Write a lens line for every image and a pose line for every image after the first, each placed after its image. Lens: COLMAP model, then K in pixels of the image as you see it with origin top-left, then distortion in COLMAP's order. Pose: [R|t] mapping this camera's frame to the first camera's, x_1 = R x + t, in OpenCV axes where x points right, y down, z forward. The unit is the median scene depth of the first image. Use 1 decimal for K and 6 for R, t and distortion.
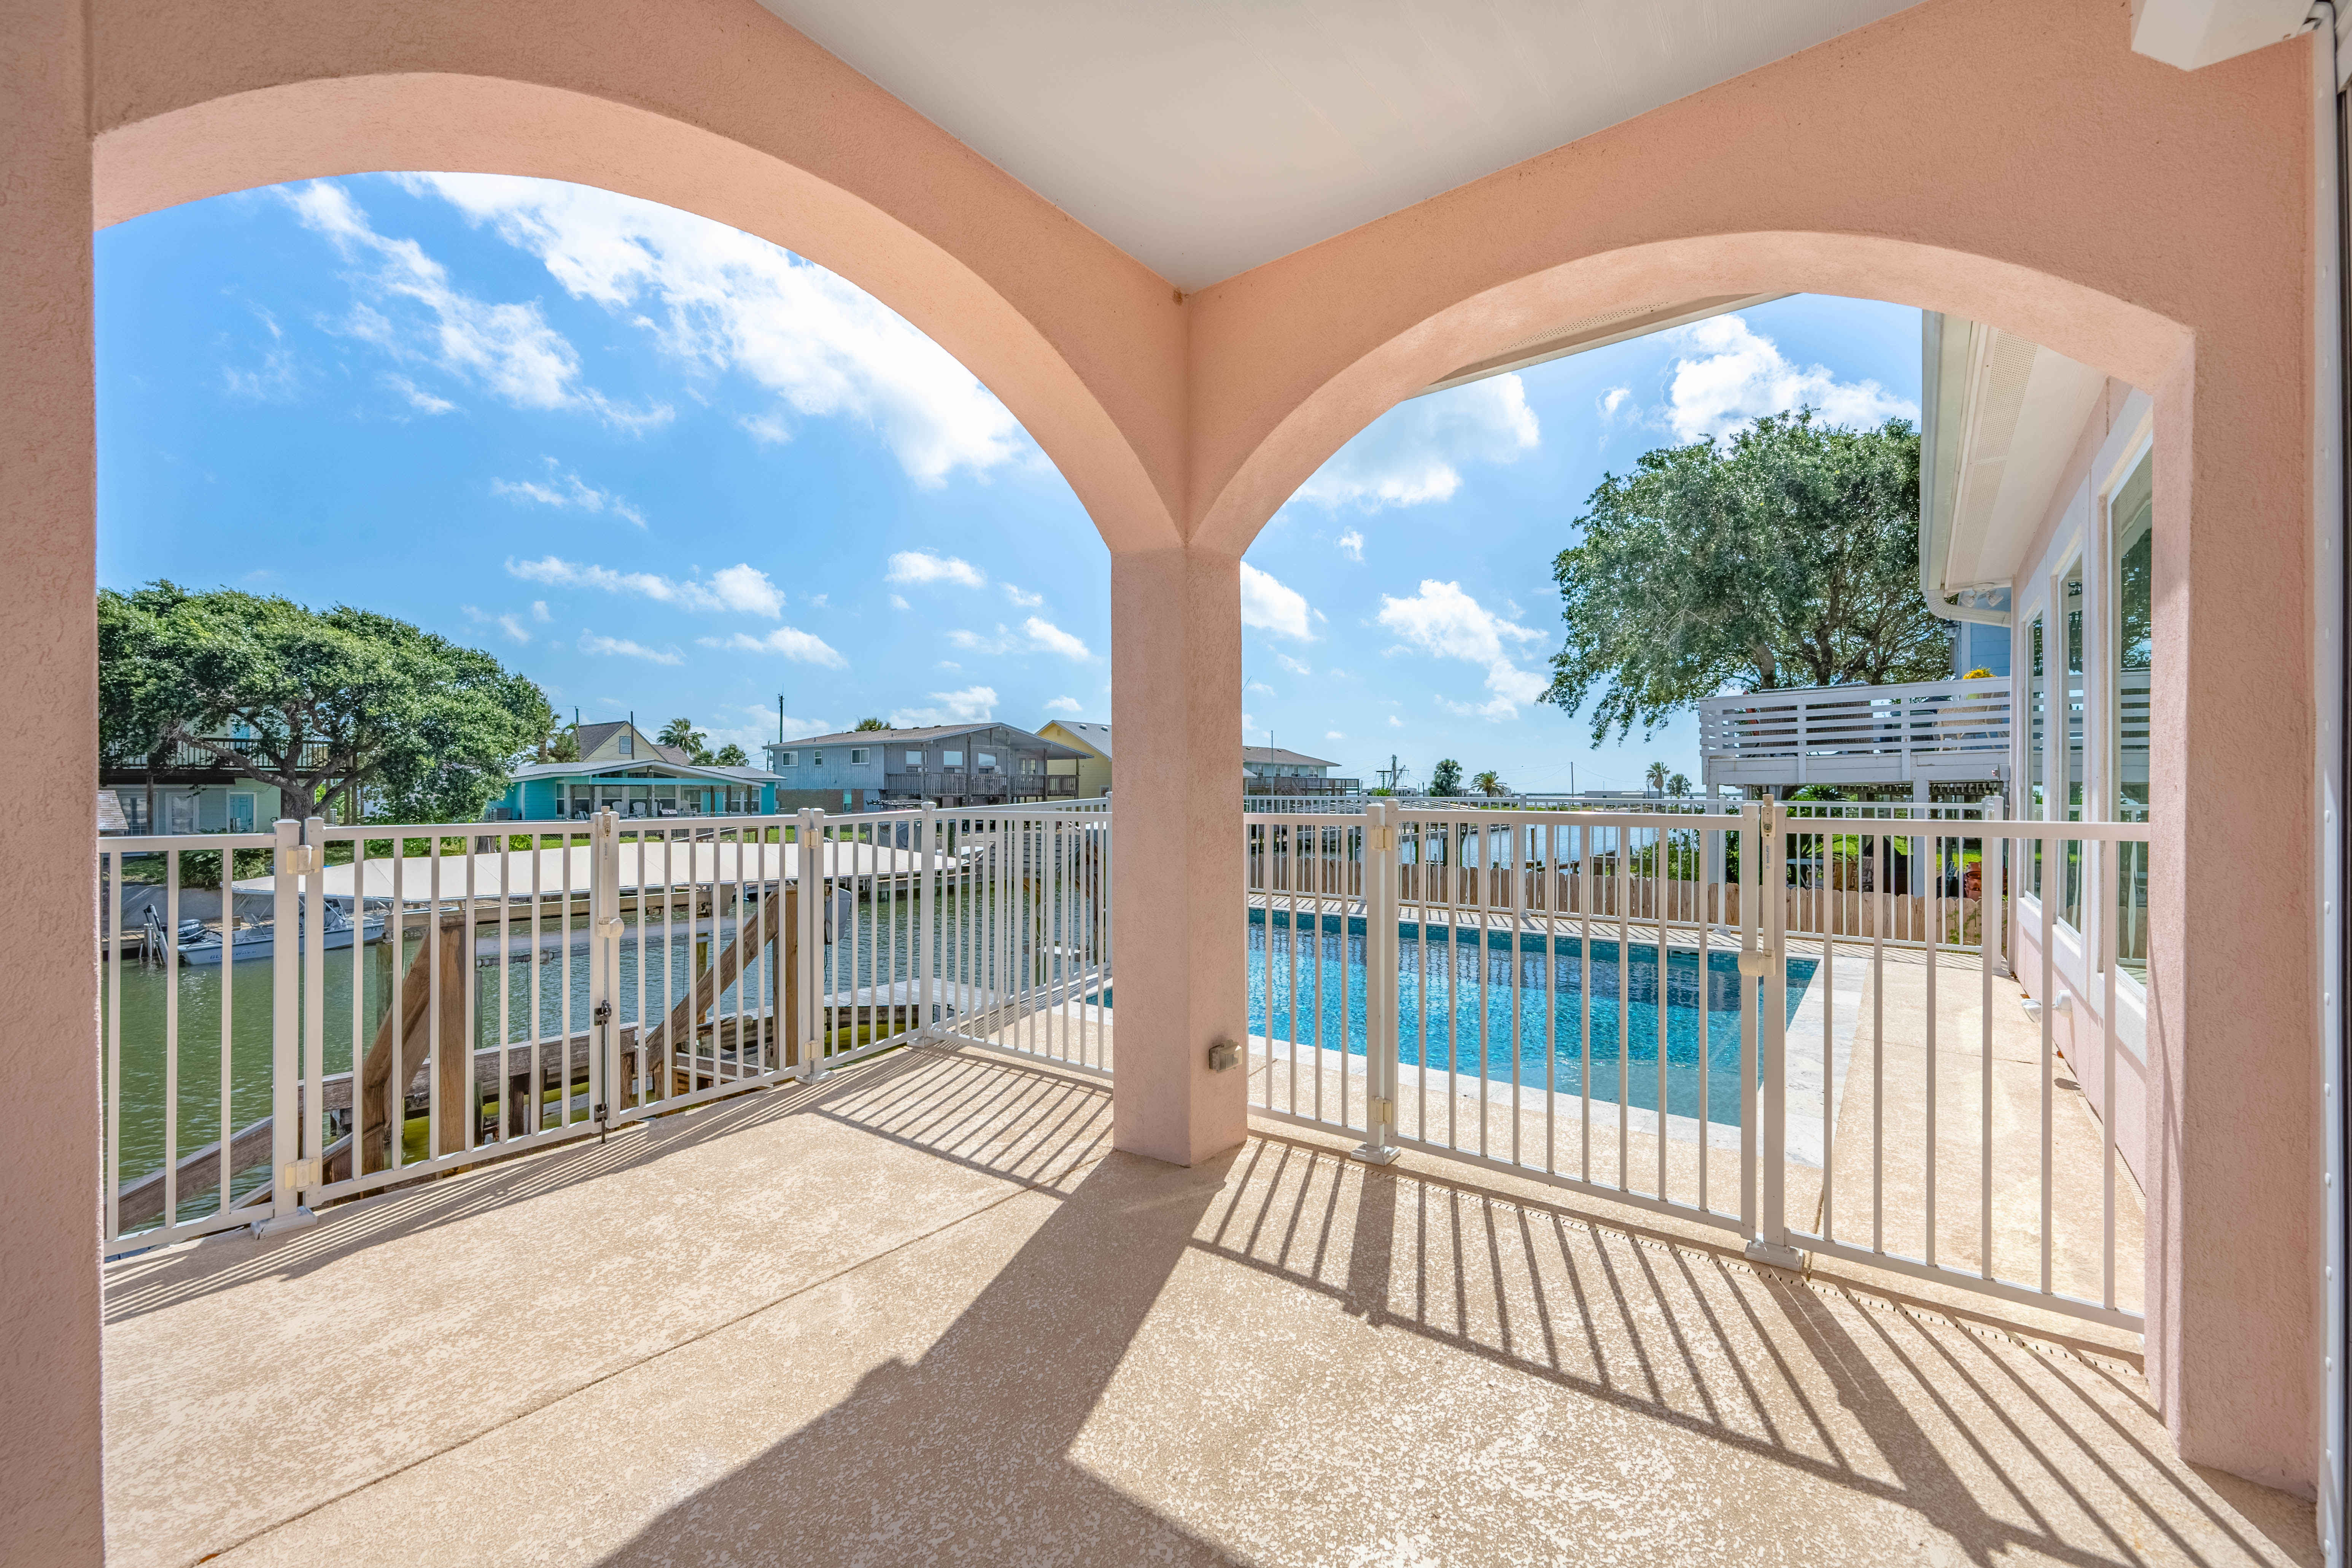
lens RADIAL K [[934.2, 0, 1219.5], [0, 934.2, 793.9], [0, 0, 1]] dist [-0.000022, 0.000018]
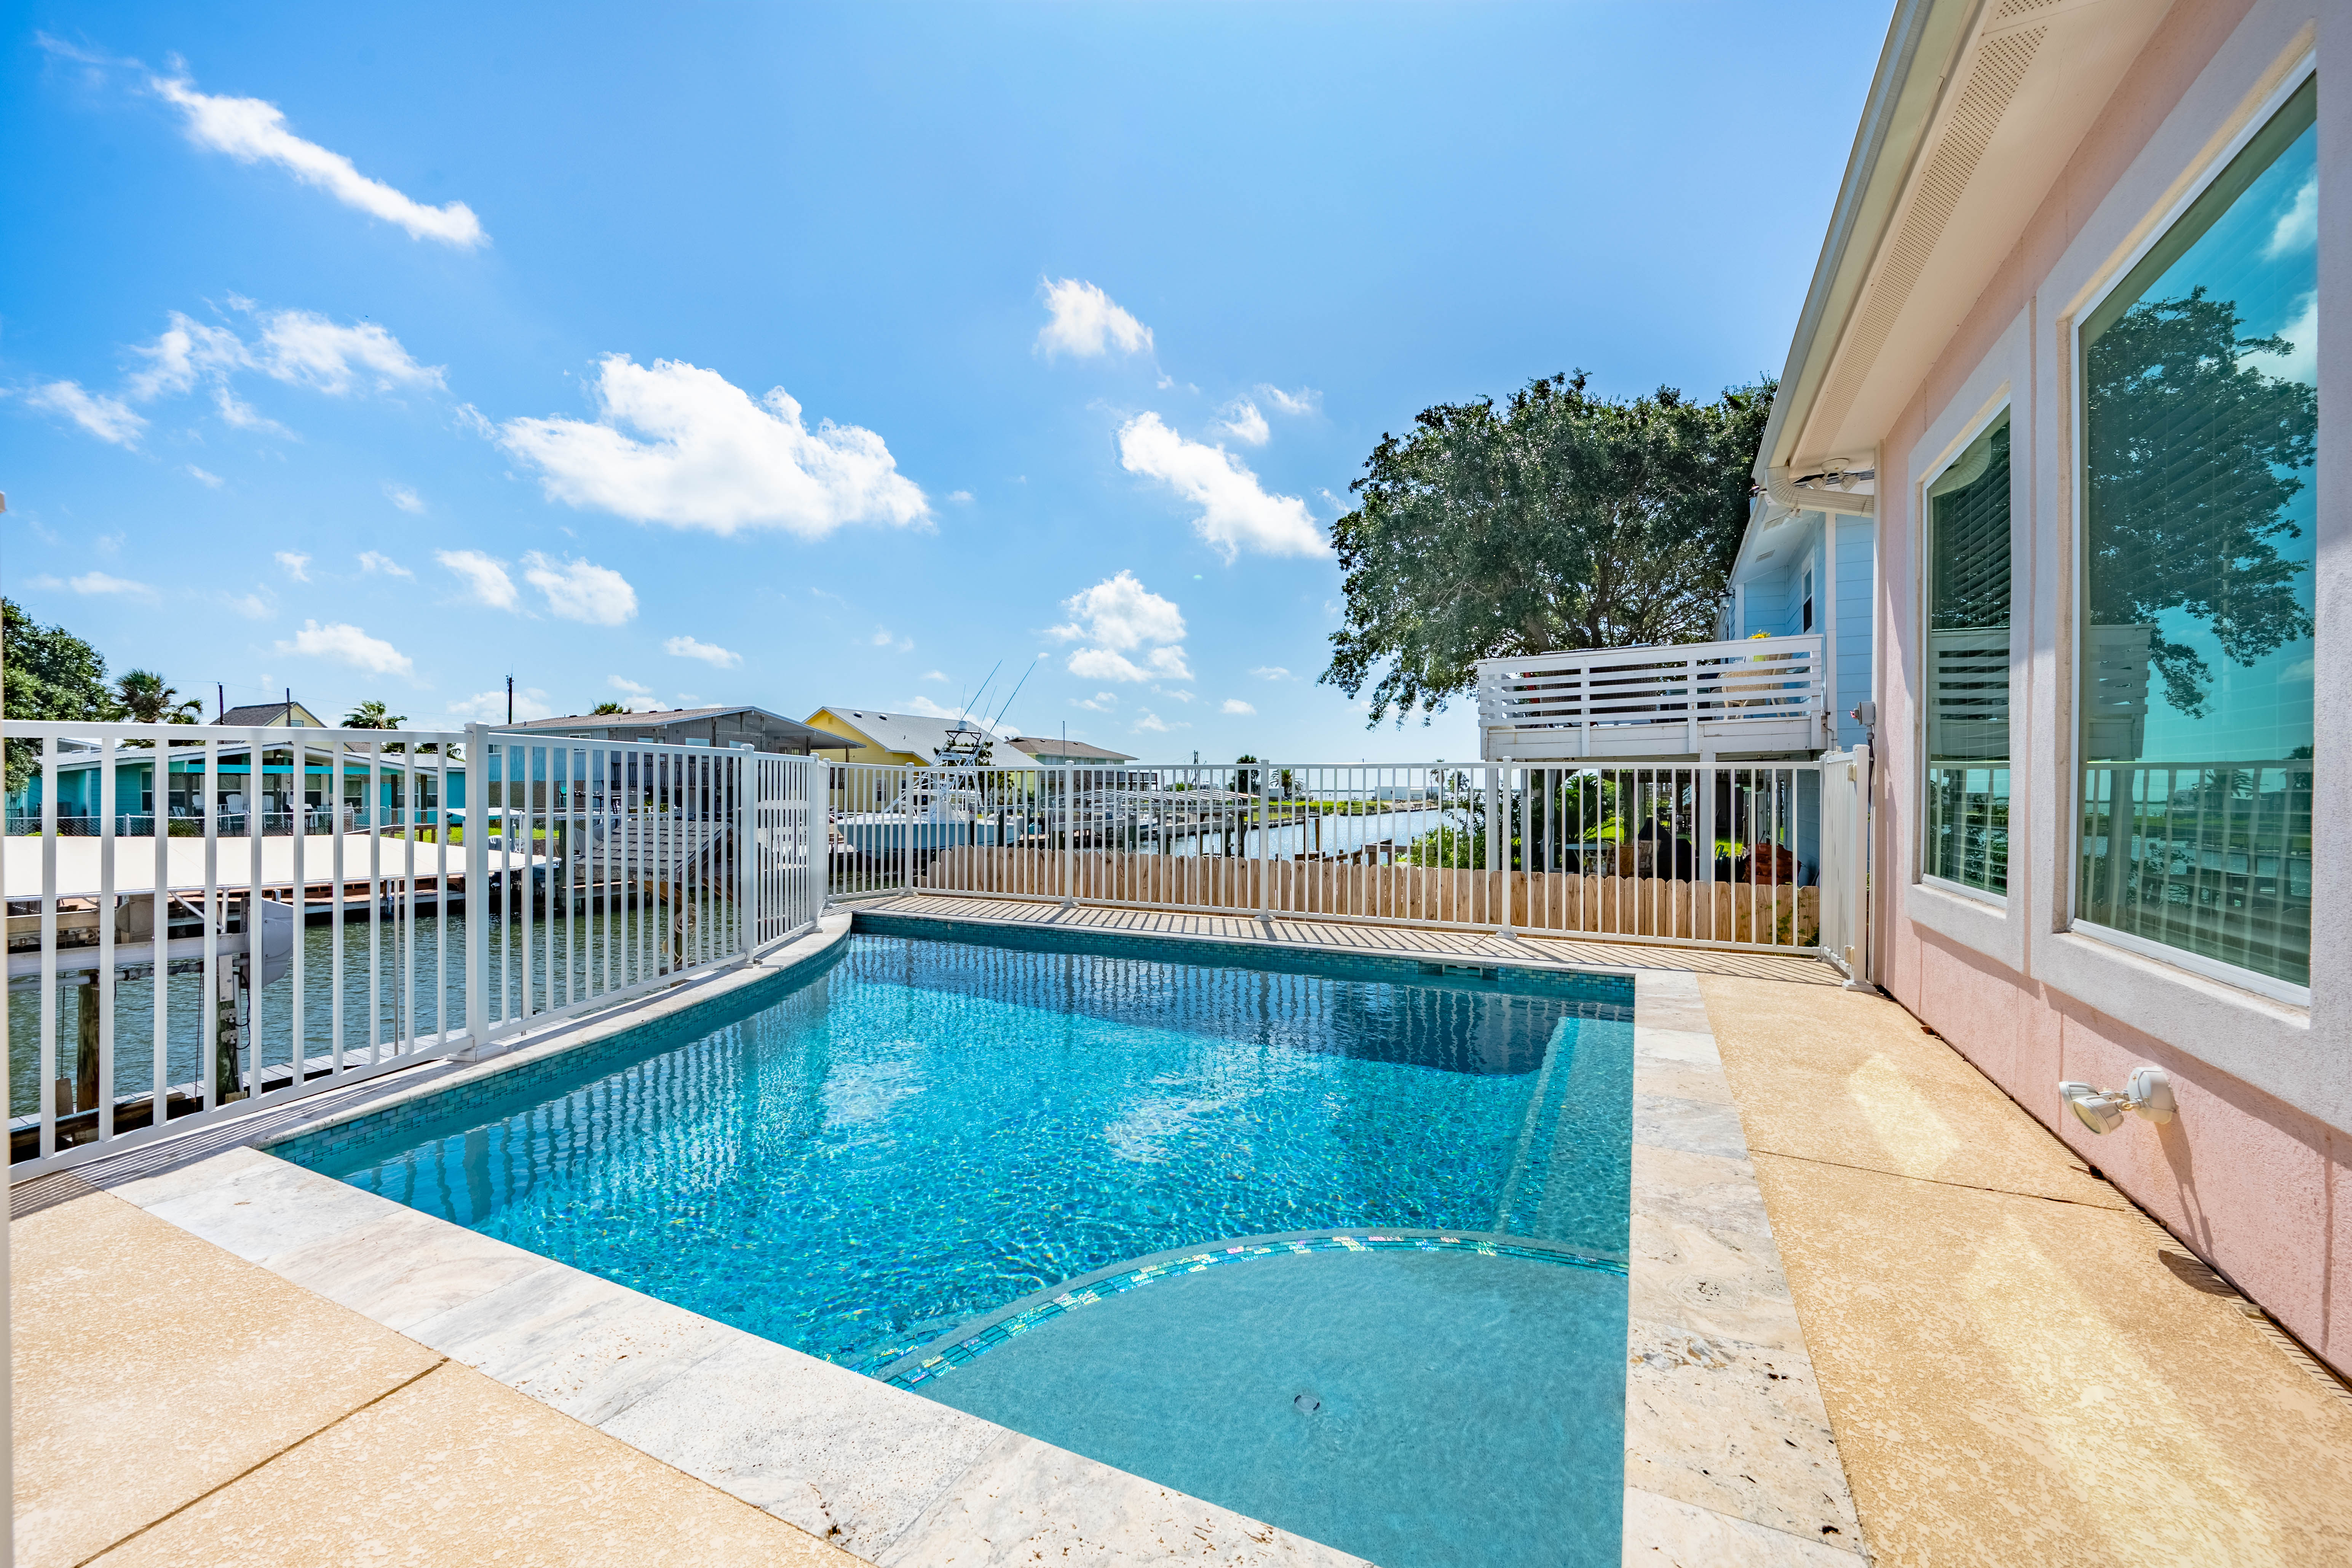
lens RADIAL K [[925.4, 0, 1206.9], [0, 925.4, 795.7], [0, 0, 1]] dist [-0.000479, 0.000083]
pose [[0.981516, -0.001700, 0.191372, 0.053581], [0.000653, 0.999984, 0.005531, 0.010985], [-0.191378, -0.005304, 0.981502, 0.107854]]
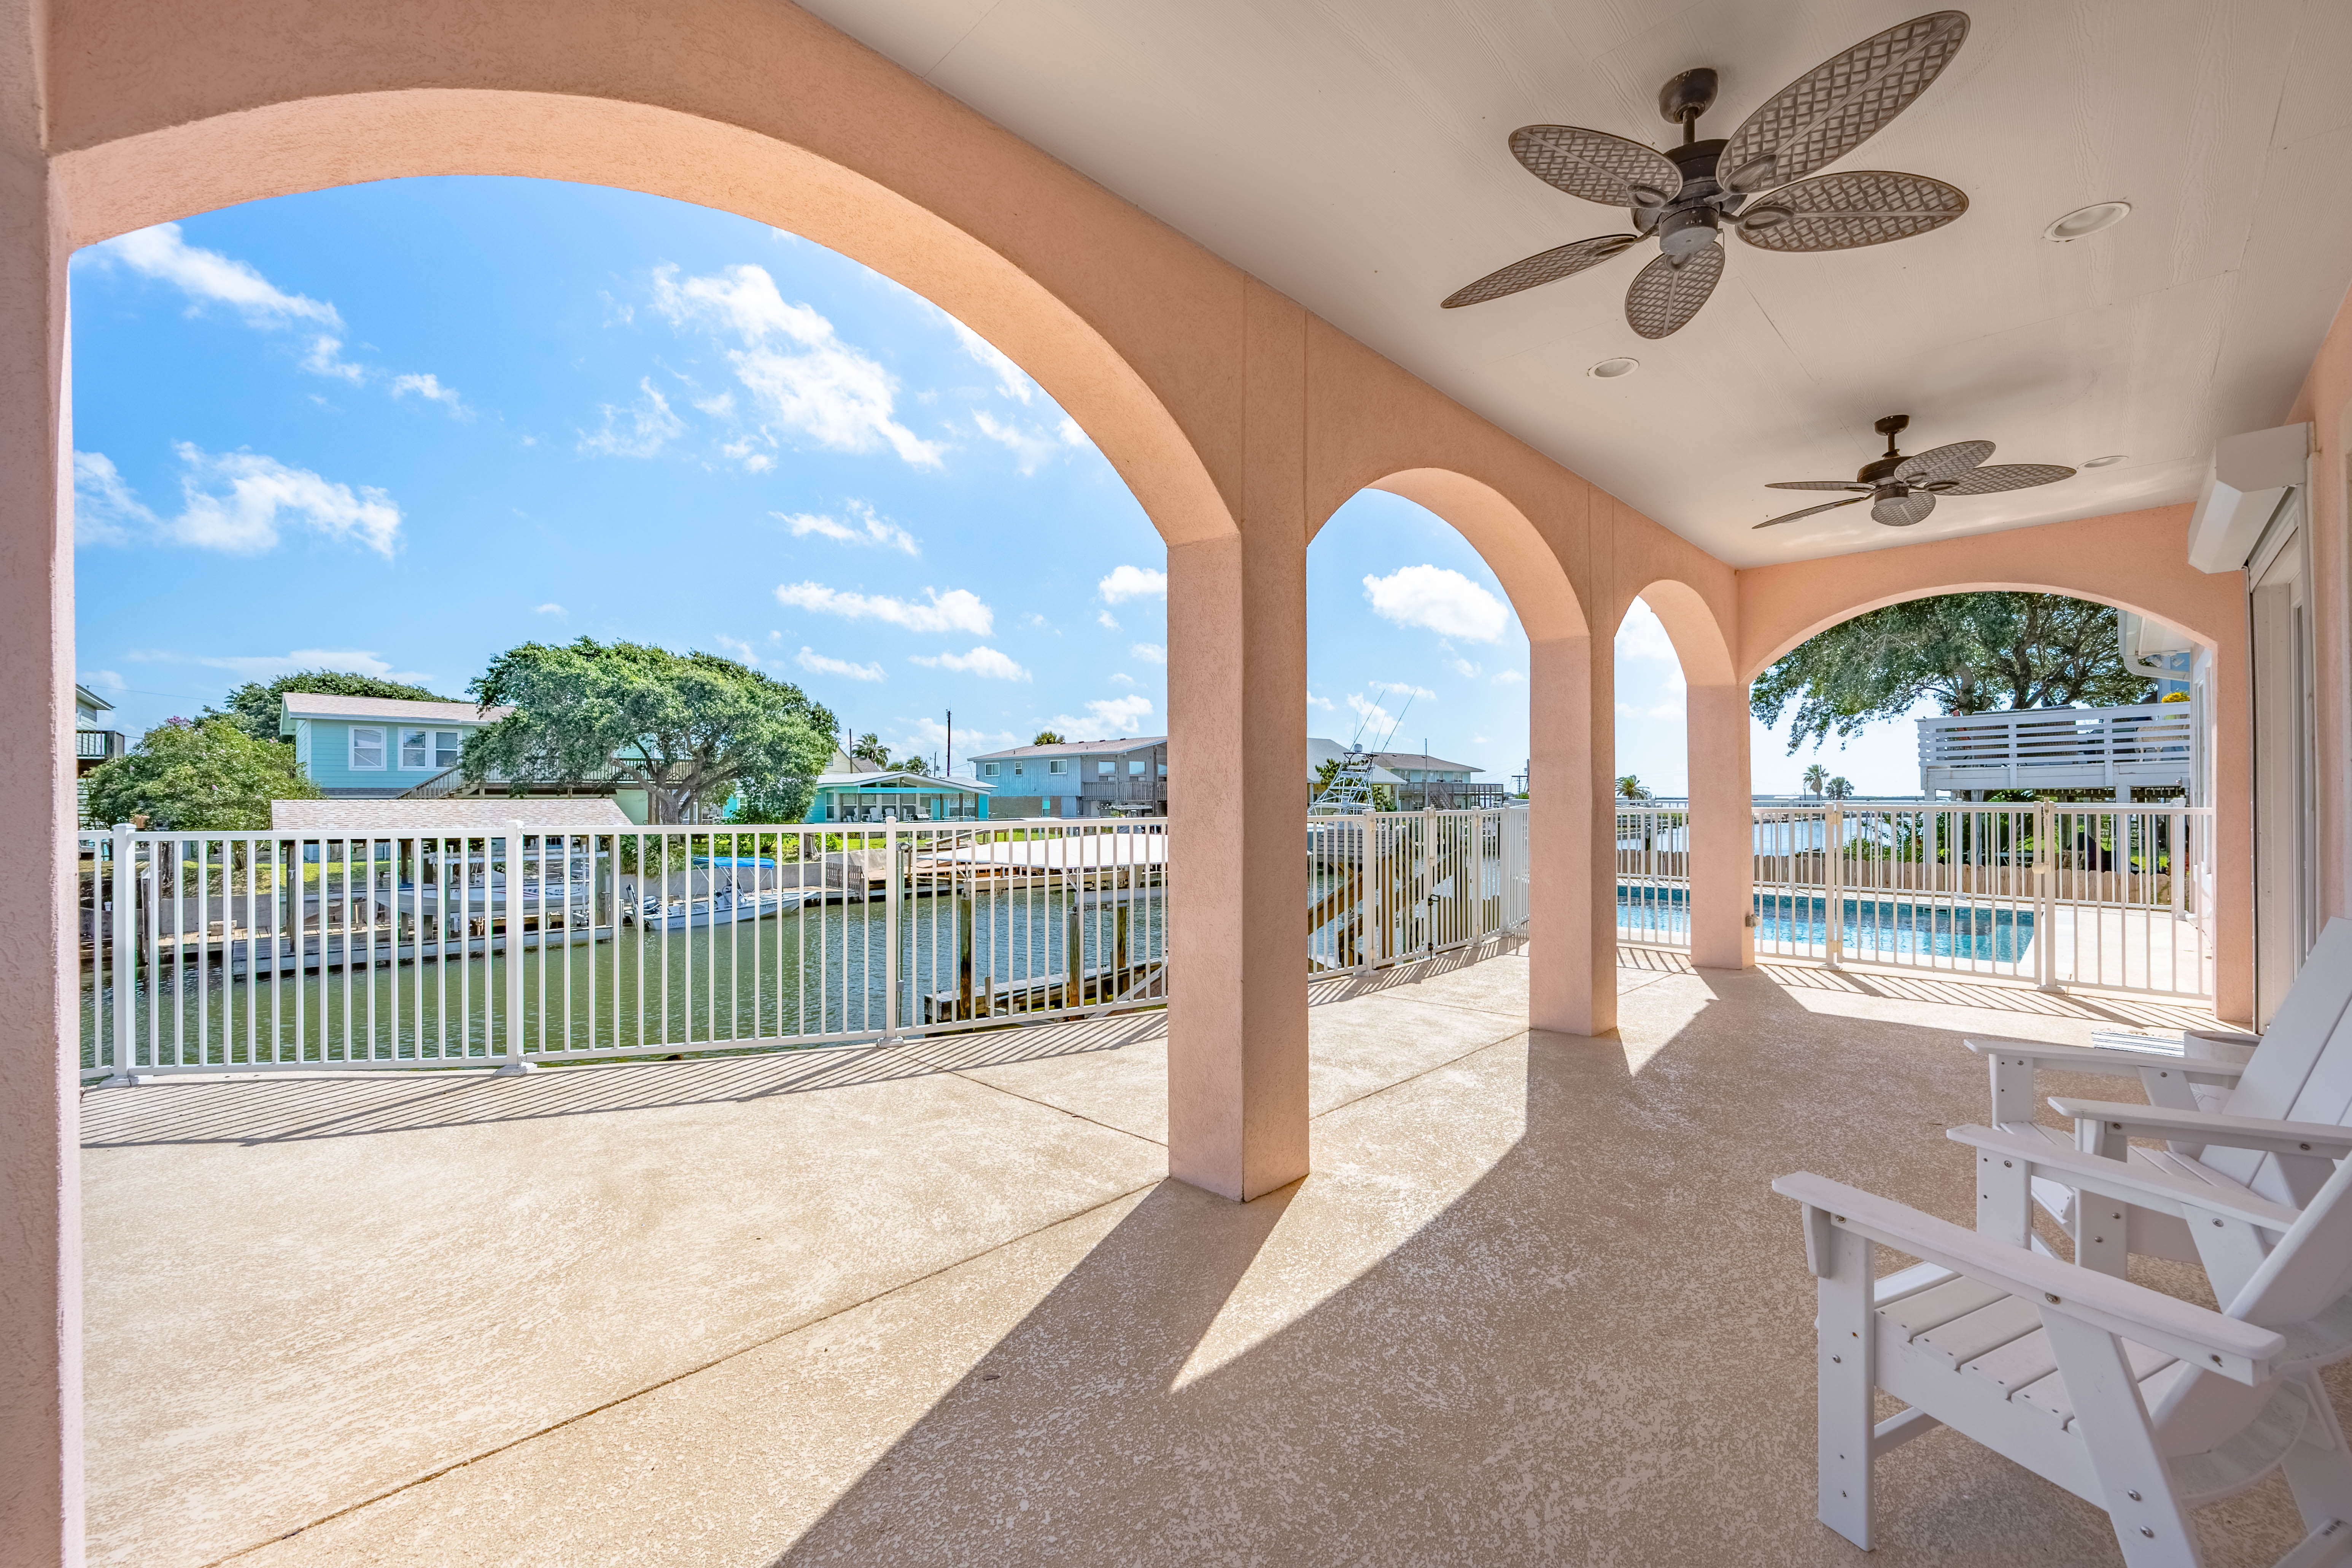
lens RADIAL K [[925.4, 0, 1206.9], [0, 925.4, 795.7], [0, 0, 1]] dist [-0.000479, 0.000083]
pose [[0.990404, -0.004043, -0.138146, -0.133732], [0.003440, 0.999983, -0.004604, 0.000003], [0.138162, 0.004085, 0.990401, -0.181310]]
